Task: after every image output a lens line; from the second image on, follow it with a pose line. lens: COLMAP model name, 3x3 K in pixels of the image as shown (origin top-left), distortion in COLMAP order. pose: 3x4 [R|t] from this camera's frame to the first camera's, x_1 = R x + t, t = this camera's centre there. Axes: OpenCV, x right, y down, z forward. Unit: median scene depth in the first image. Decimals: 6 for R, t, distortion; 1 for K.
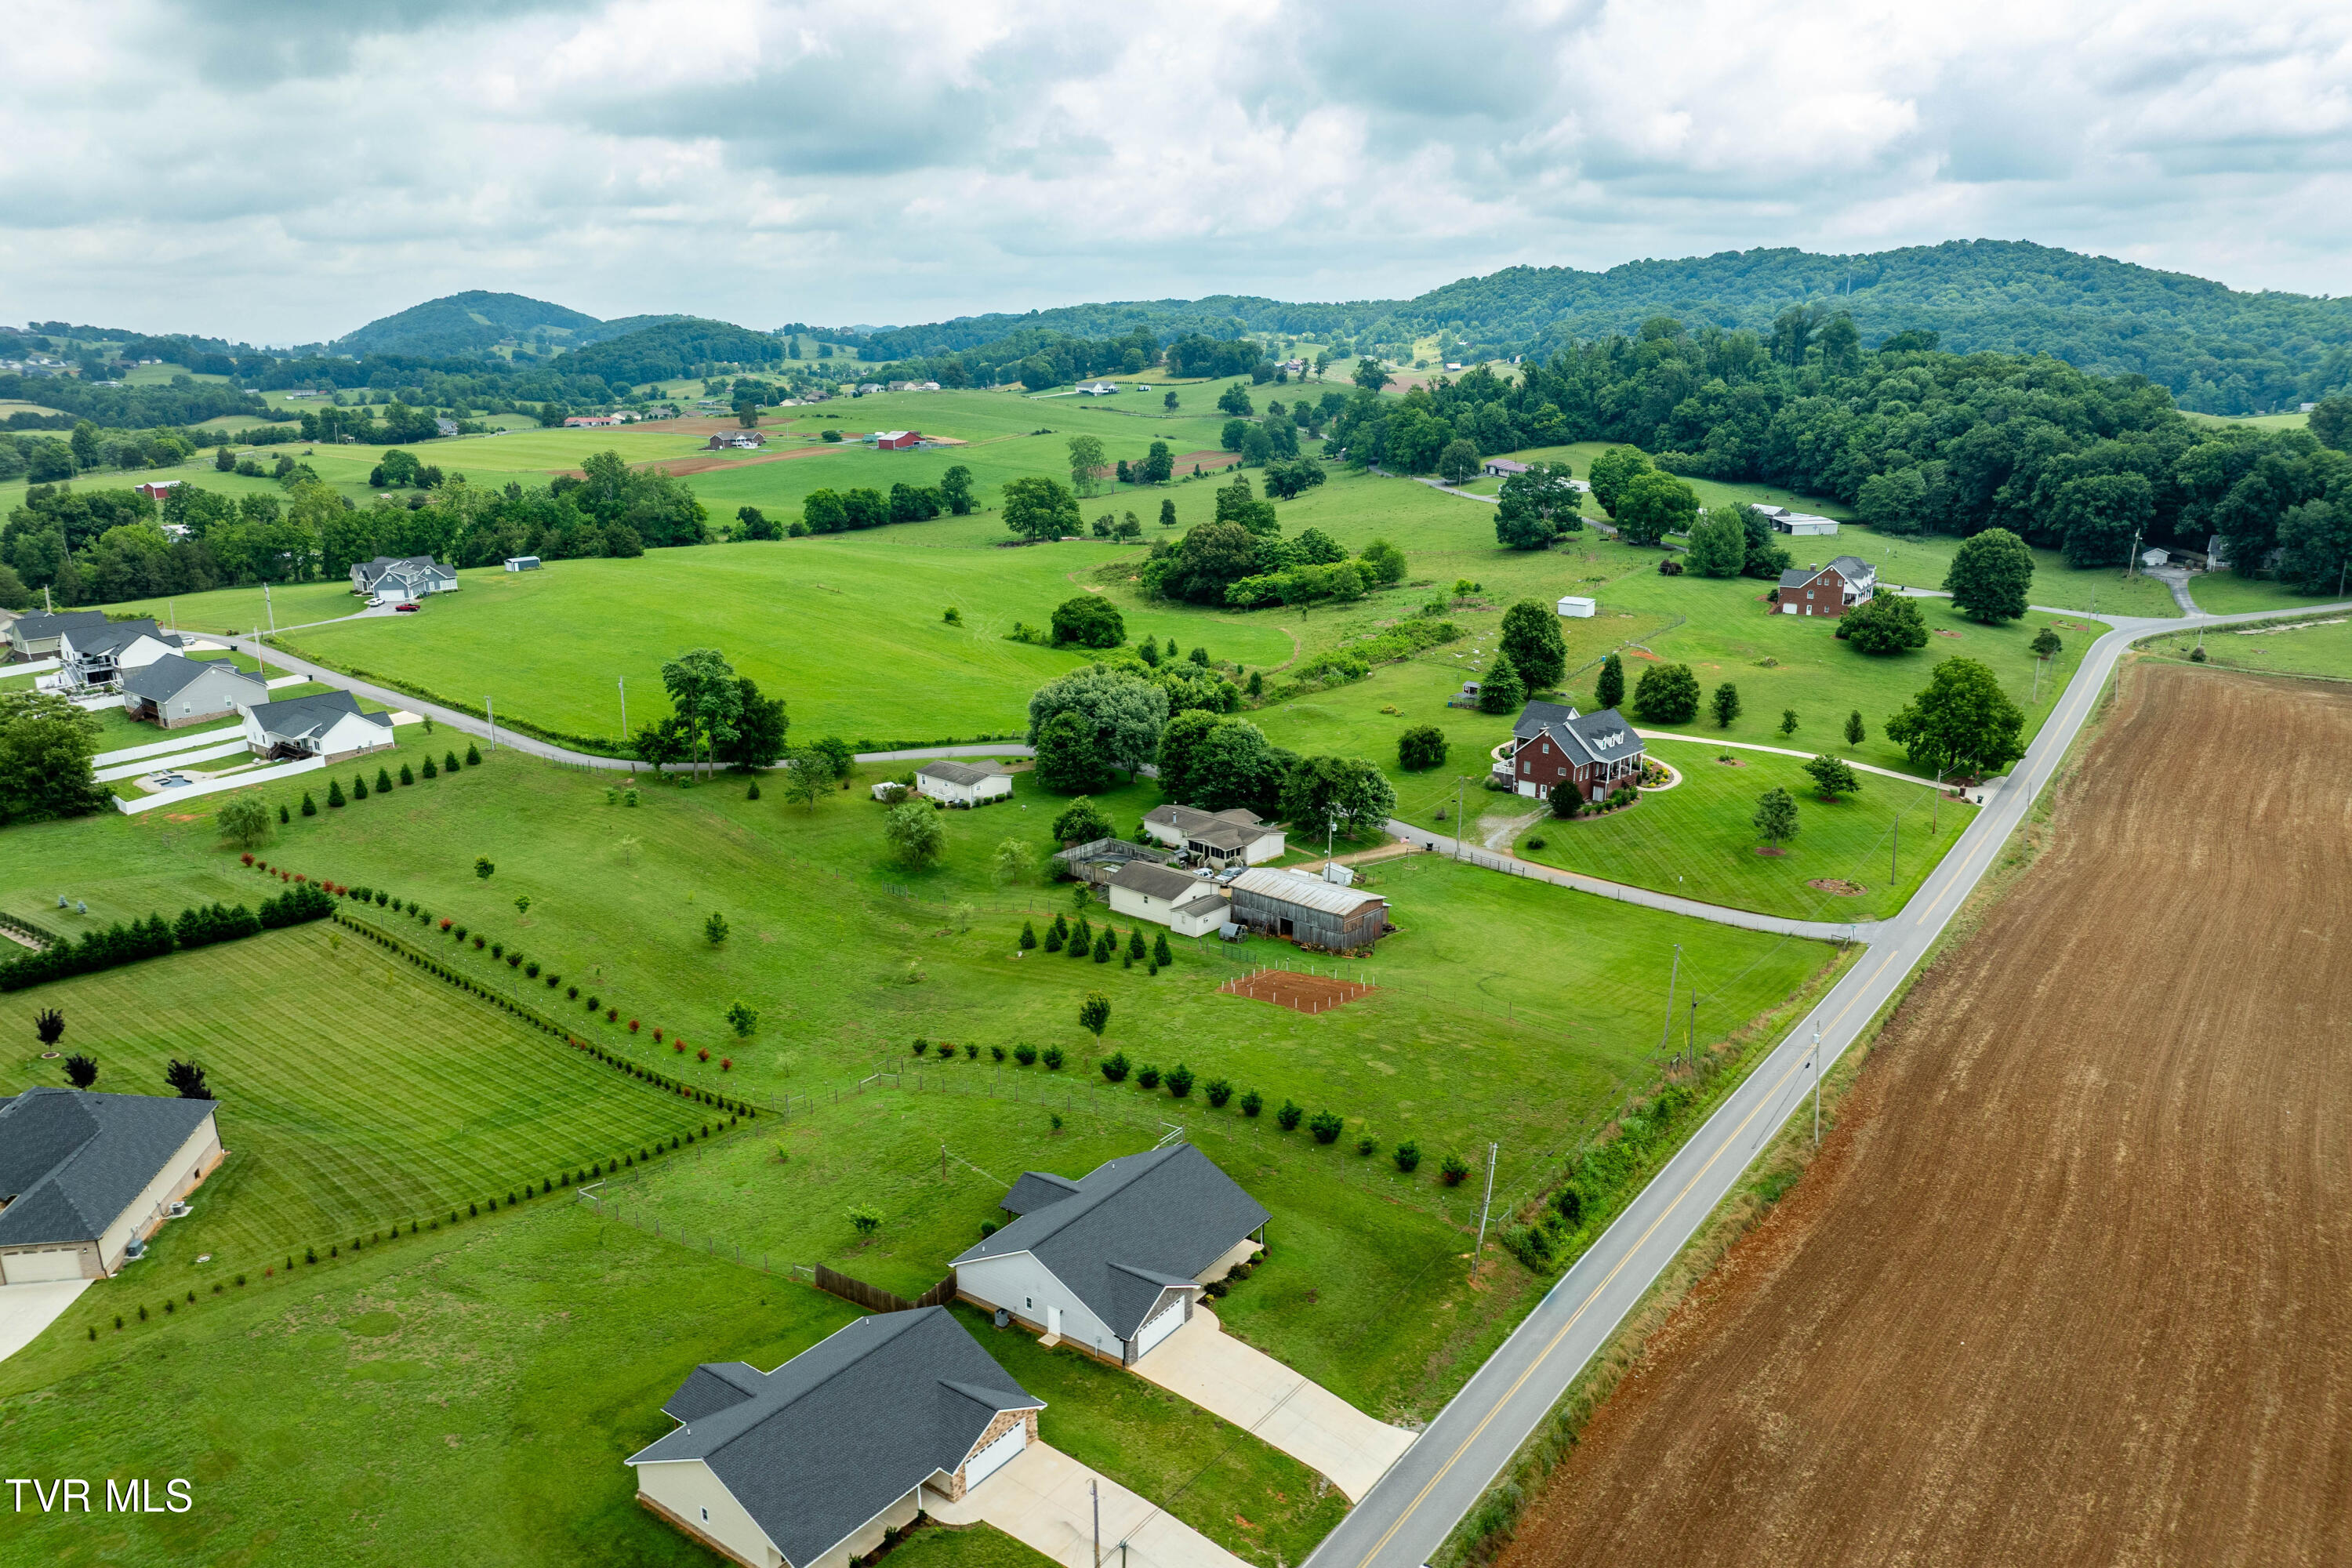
lens RADIAL K [[1661.8, 0, 1186.2], [0, 1661.8, 830.2], [0, 0, 1]] dist [-0.044364, 0.005463]
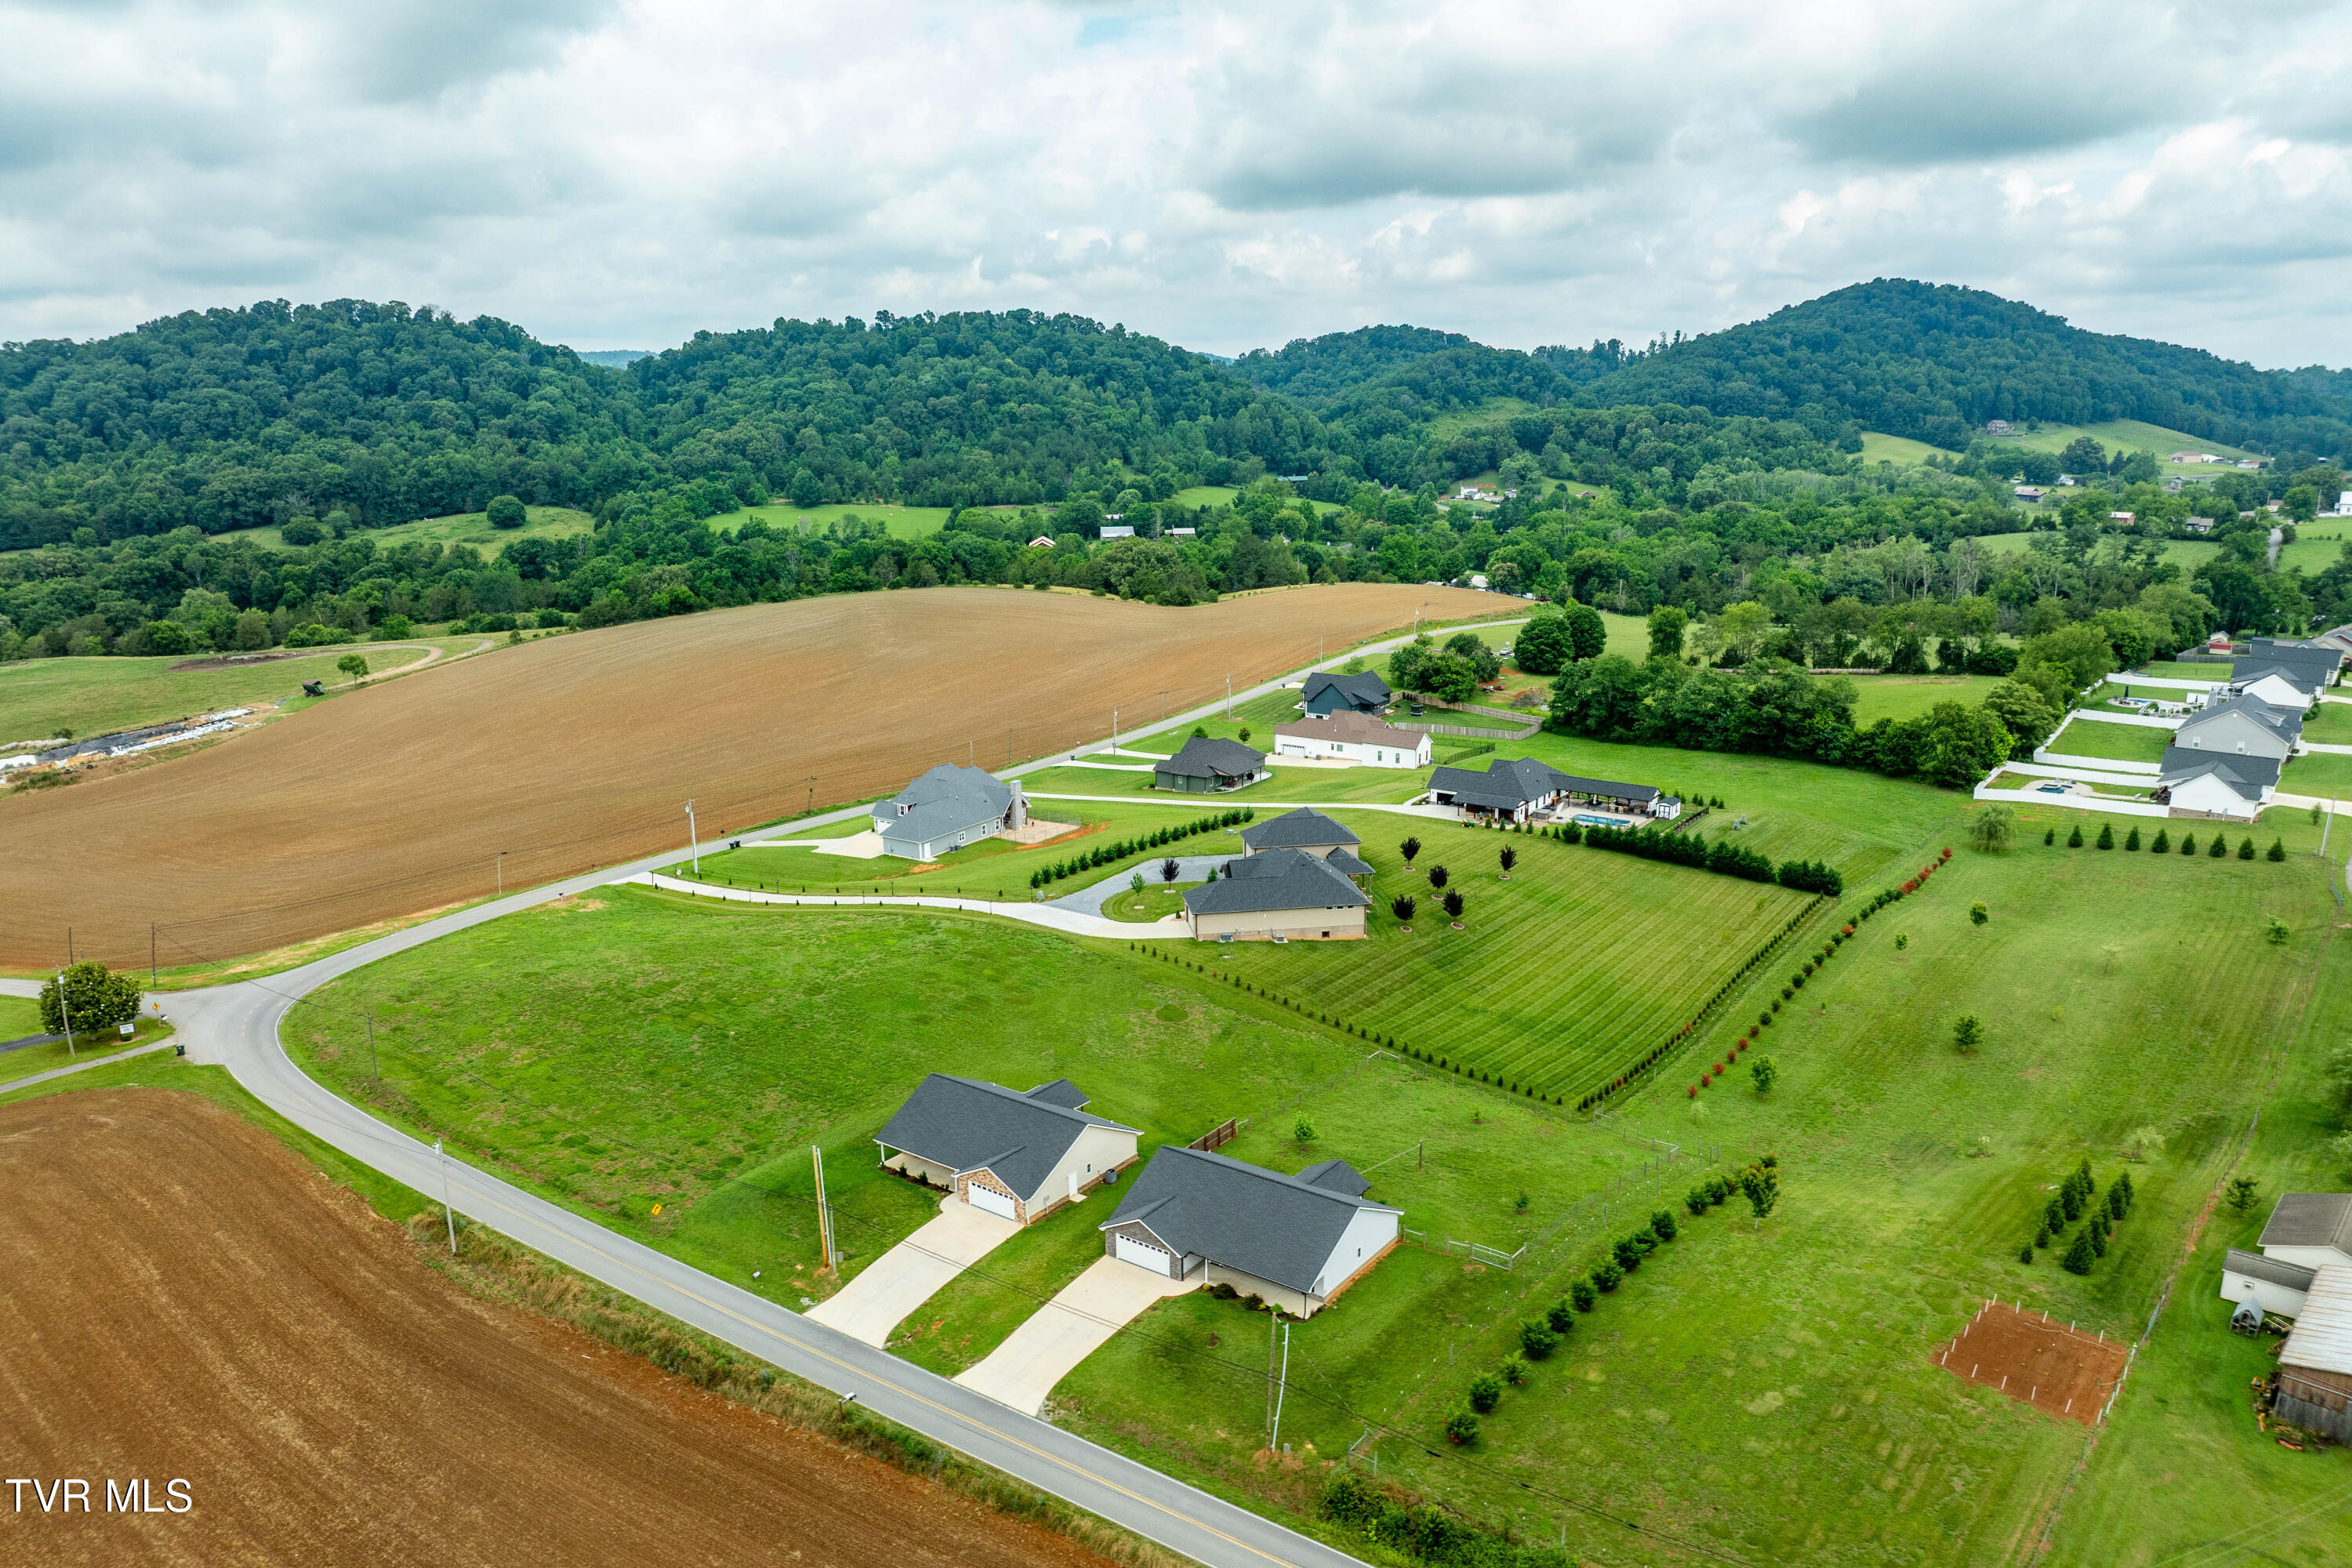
lens RADIAL K [[1661.8, 0, 1186.2], [0, 1661.8, 830.2], [0, 0, 1]] dist [-0.044364, 0.005463]
pose [[0.000991, 0.263954, -0.964535, 0.268005], [-0.276681, 0.926954, 0.253385, -0.073422], [0.960961, 0.266618, 0.073950, 0.223022]]
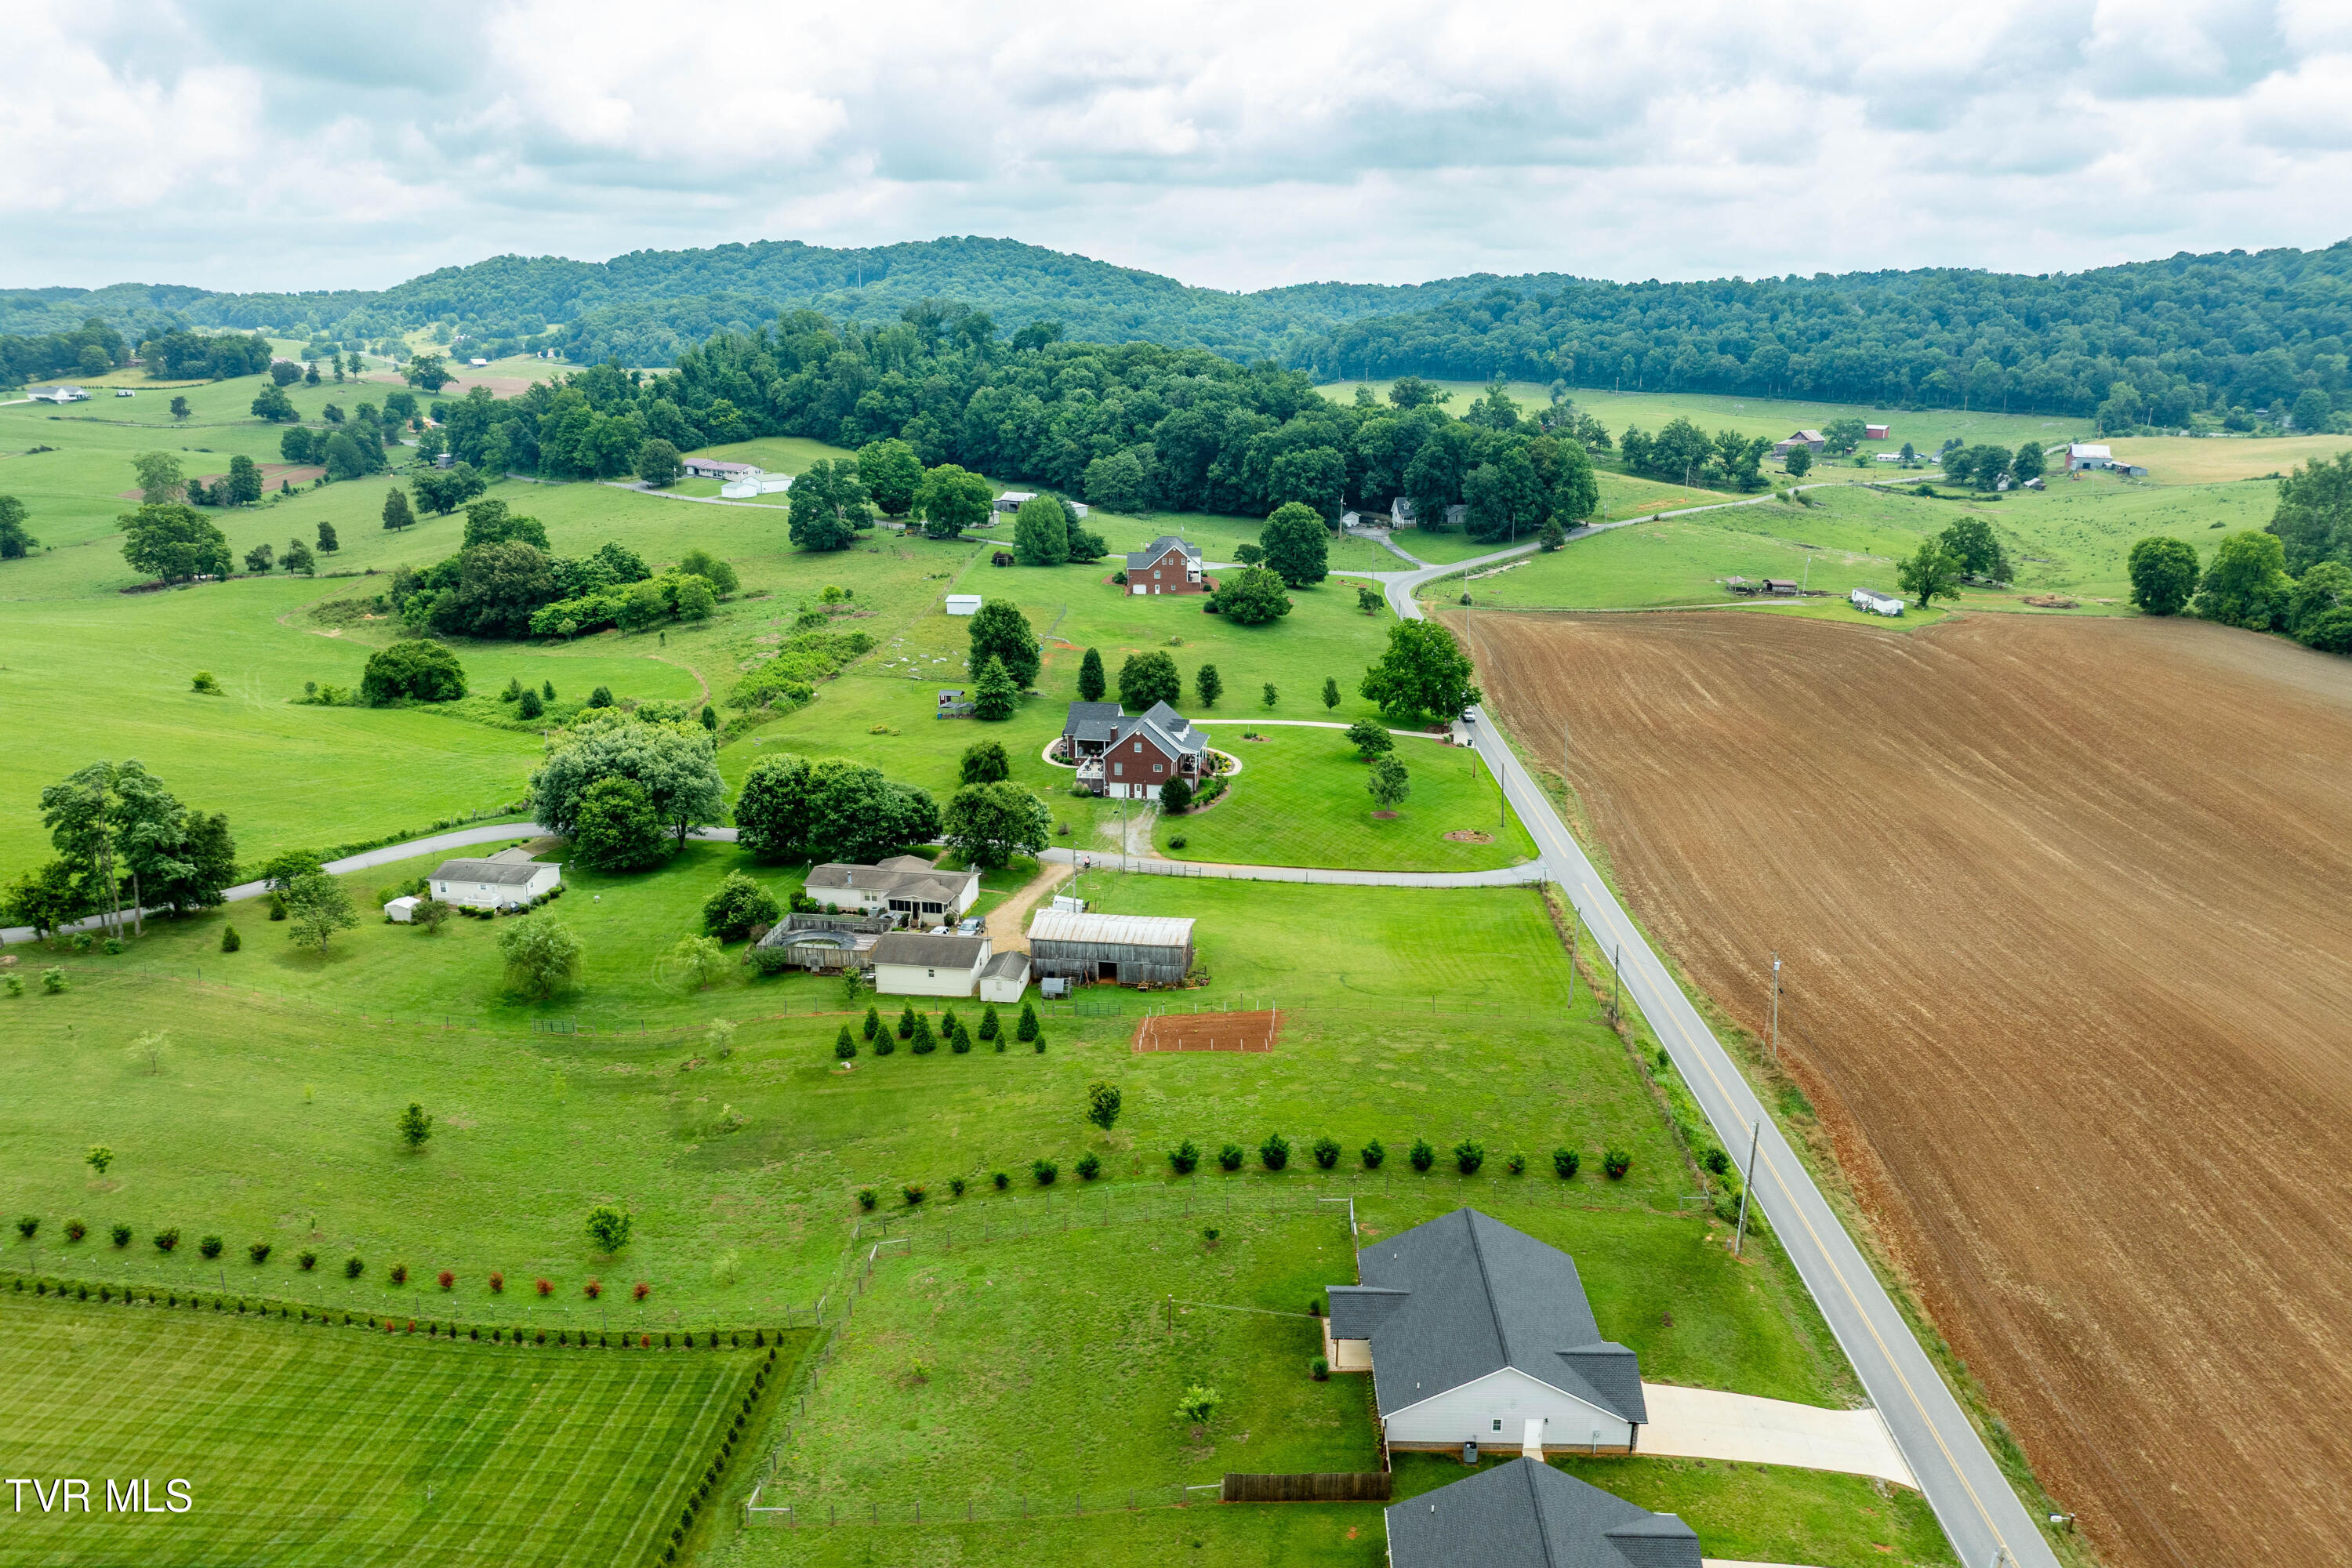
lens RADIAL K [[1661.8, 0, 1186.2], [0, 1661.8, 830.2], [0, 0, 1]] dist [-0.044364, 0.005463]
pose [[0.829051, -0.153307, 0.537747, -0.173650], [0.150736, 0.987354, 0.049095, -0.025840], [-0.538473, 0.040355, 0.841676, 0.086627]]
